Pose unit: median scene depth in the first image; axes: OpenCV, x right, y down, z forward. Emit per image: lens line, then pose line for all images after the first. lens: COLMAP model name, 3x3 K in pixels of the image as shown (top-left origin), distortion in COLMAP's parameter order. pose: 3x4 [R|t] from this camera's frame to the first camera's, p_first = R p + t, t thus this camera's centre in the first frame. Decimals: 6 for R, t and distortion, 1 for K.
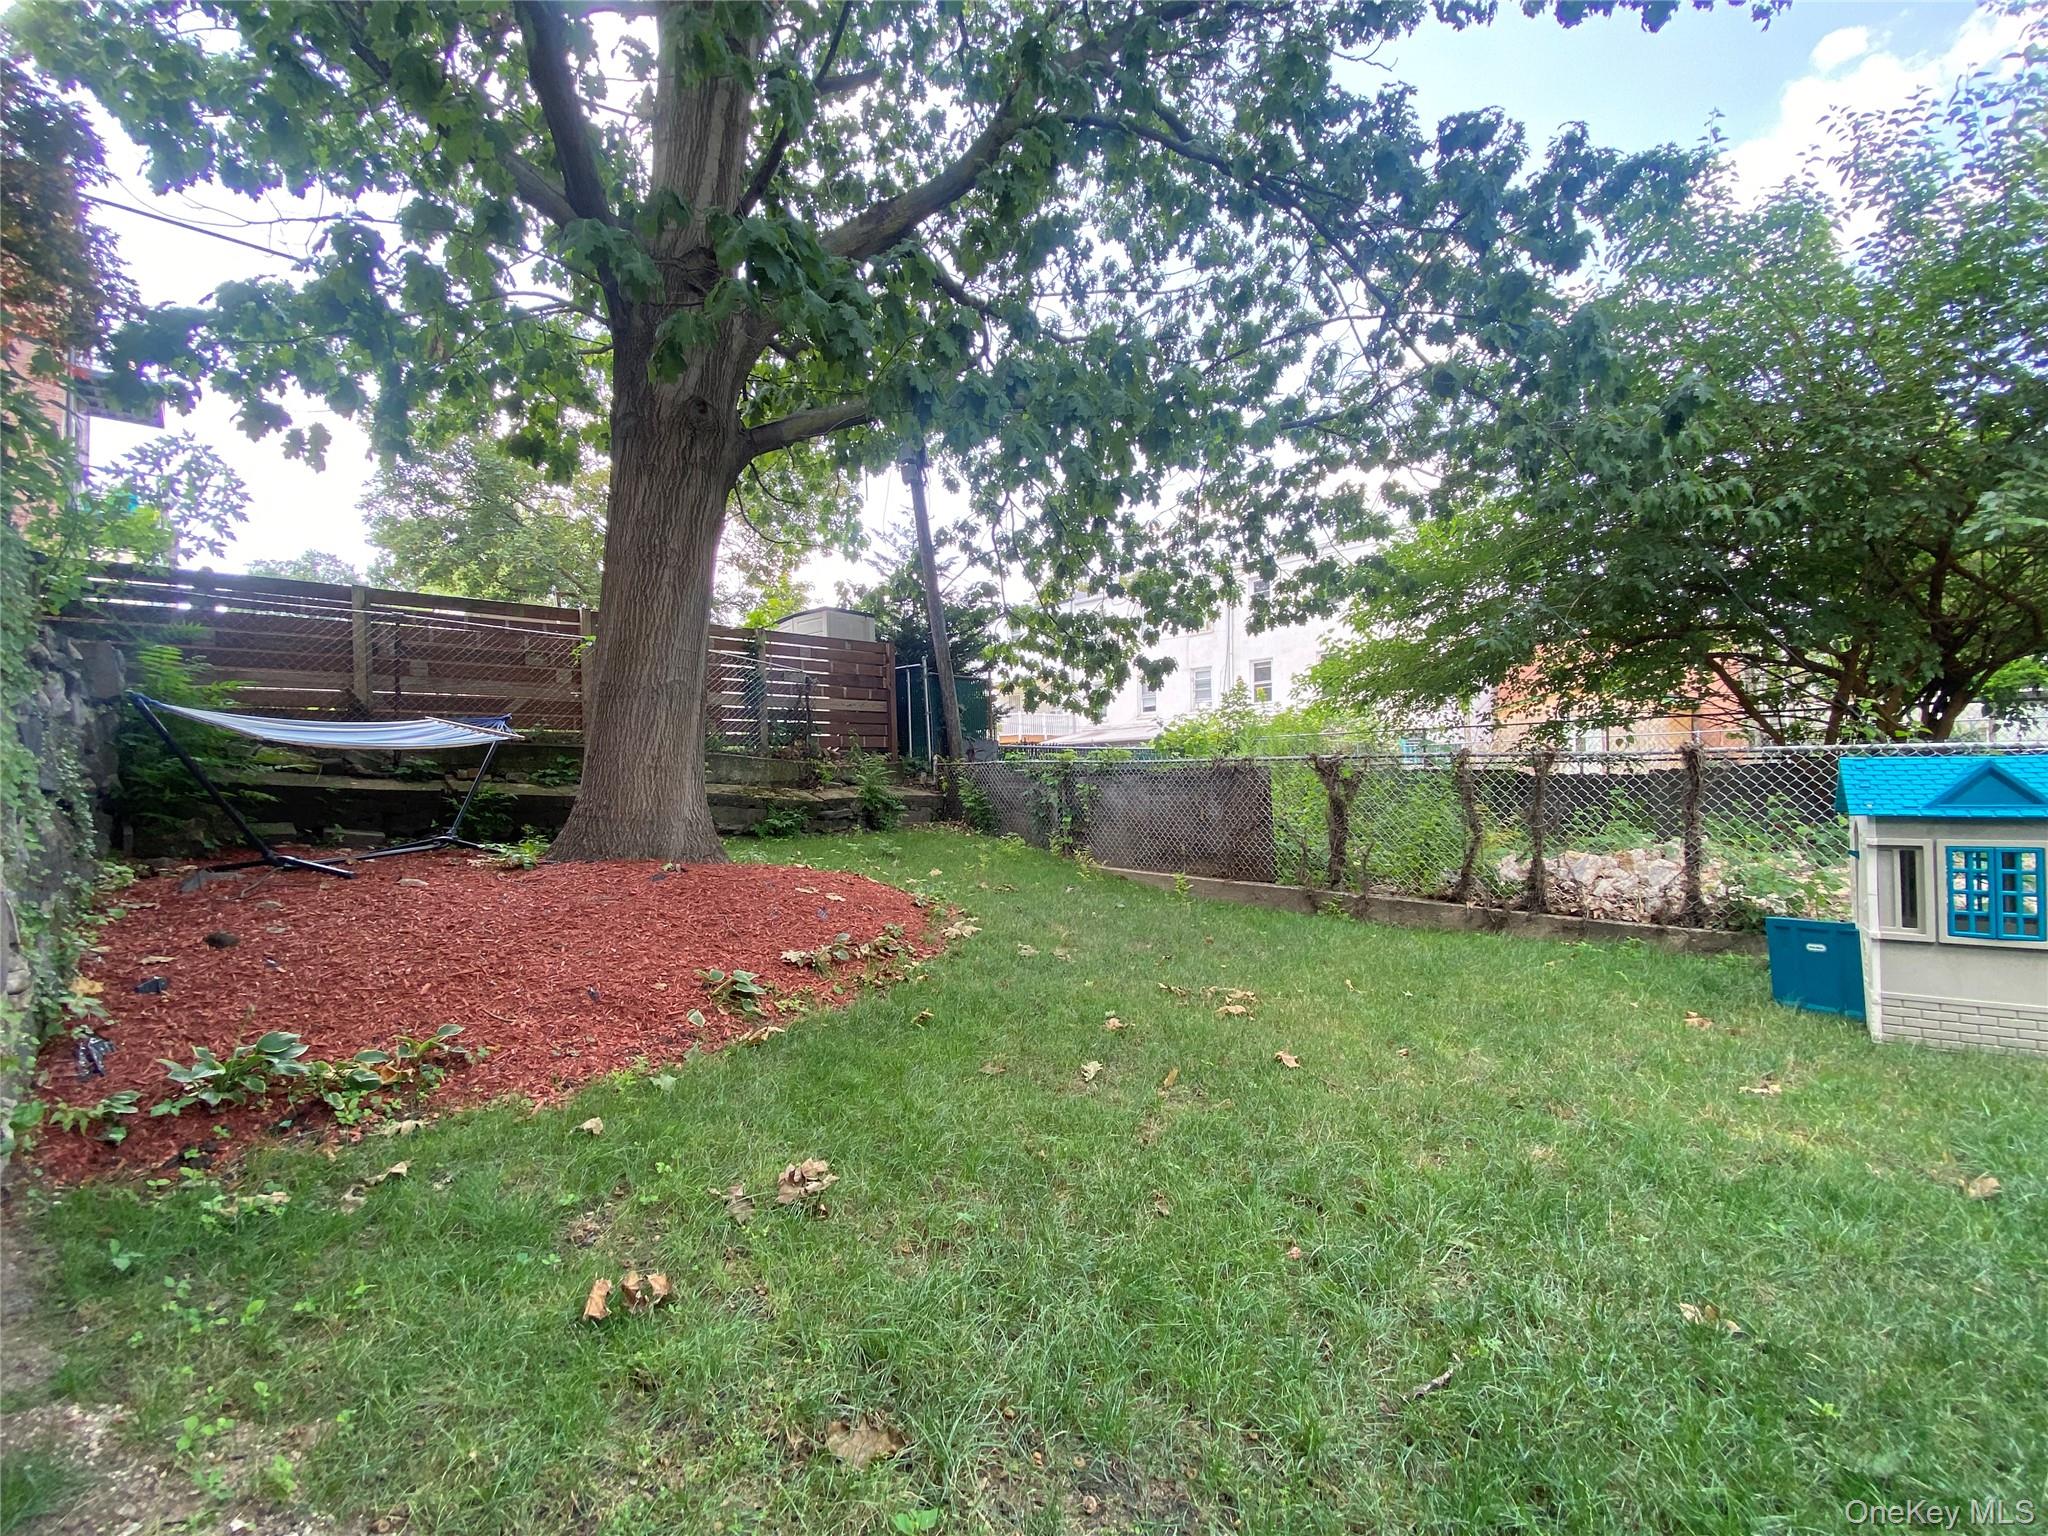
lens RADIAL K [[828.3, 0, 1021.5], [0, 828.3, 768.0], [0, 0, 1]] dist [0.017361, -0.019038]
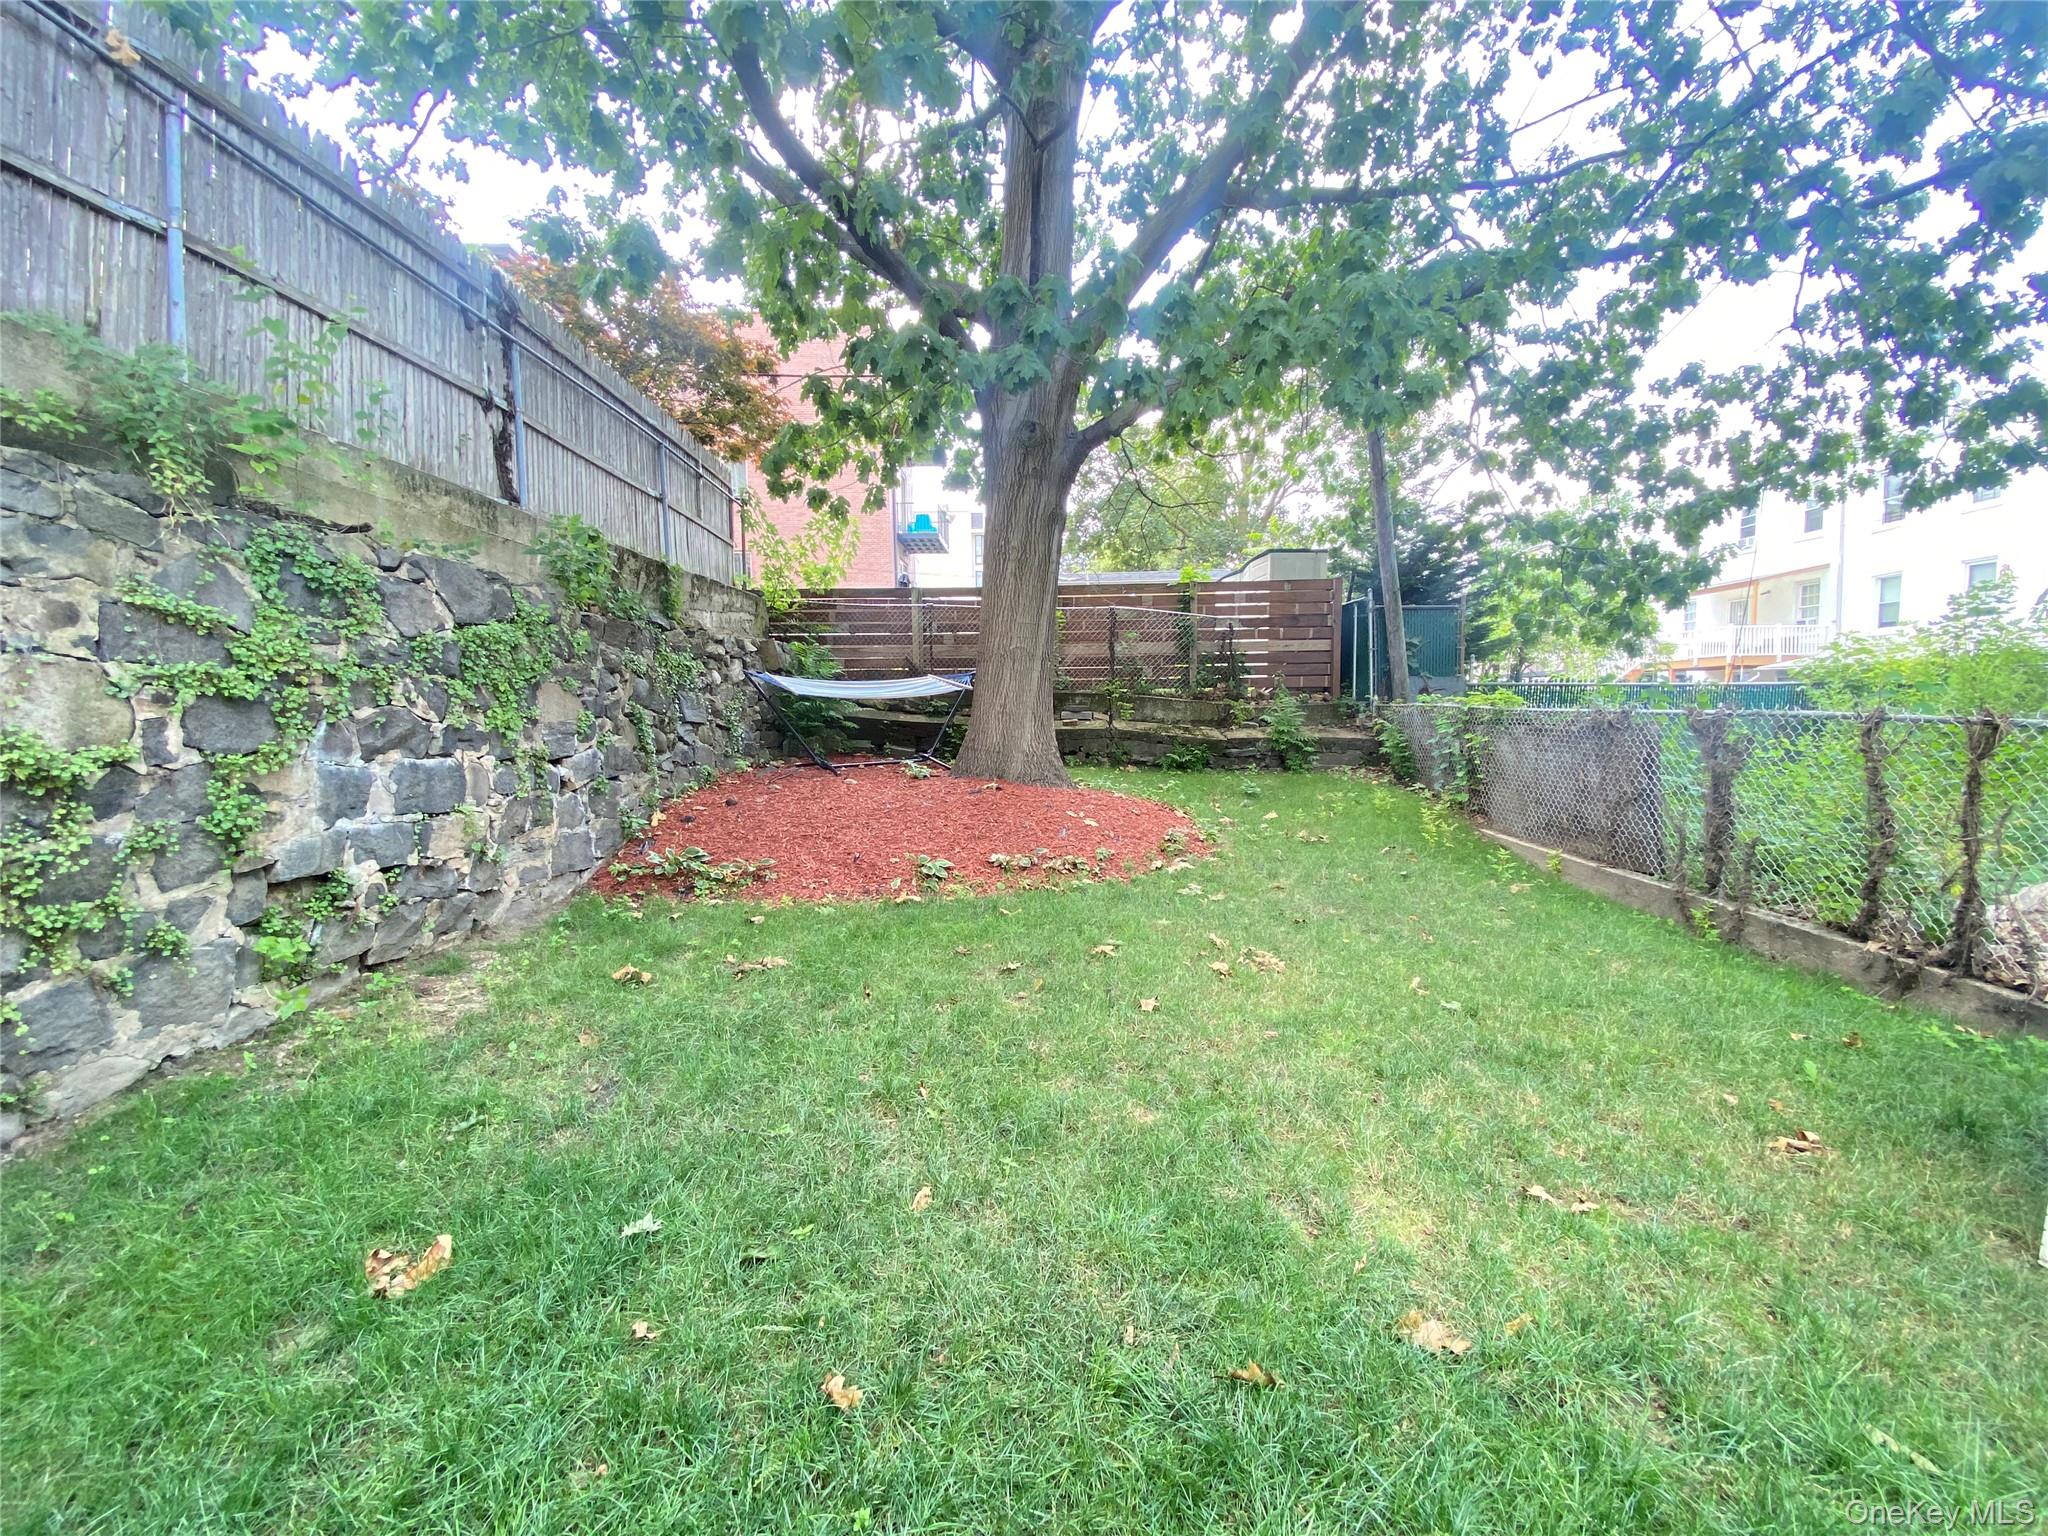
lens RADIAL K [[828.3, 0, 1021.5], [0, 828.3, 768.0], [0, 0, 1]] dist [0.017361, -0.019038]
pose [[0.702464, 0.066475, -0.708608, 0.329942], [-0.003692, 0.995956, 0.089772, -0.019106], [0.711710, -0.060446, 0.699868, 0.051614]]
